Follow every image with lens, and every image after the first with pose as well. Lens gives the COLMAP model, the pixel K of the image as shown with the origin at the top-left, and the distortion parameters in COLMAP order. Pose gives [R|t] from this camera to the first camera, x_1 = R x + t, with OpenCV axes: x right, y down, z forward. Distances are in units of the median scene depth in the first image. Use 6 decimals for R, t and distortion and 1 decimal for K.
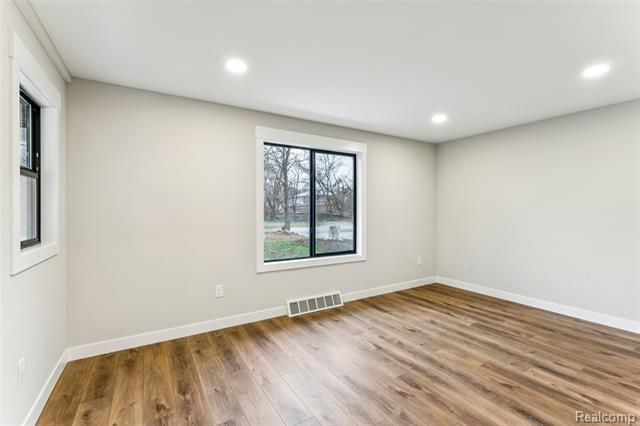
lens RADIAL K [[281.0, 0, 320.0], [0, 281.0, 213.0], [0, 0, 1]] dist [-0.002741, -0.000221]
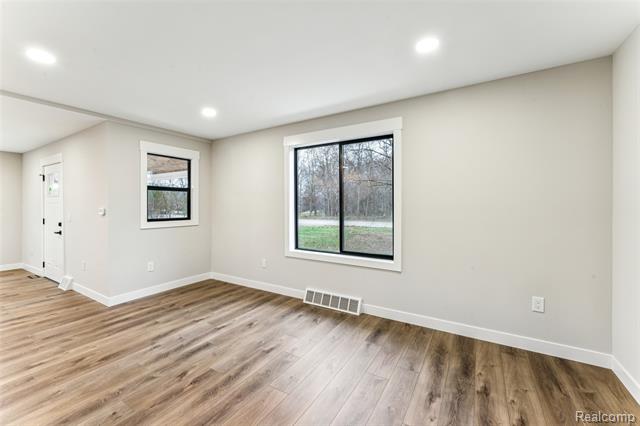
lens RADIAL K [[266.0, 0, 317.1], [0, 266.0, 207.4], [0, 0, 1]] dist [-0.001135, -0.000500]
pose [[0.448665, 0.004148, -0.893691, 0.833673], [-0.017660, 0.999835, -0.004225, 0.010327], [0.893526, 0.017678, 0.448664, 0.590895]]
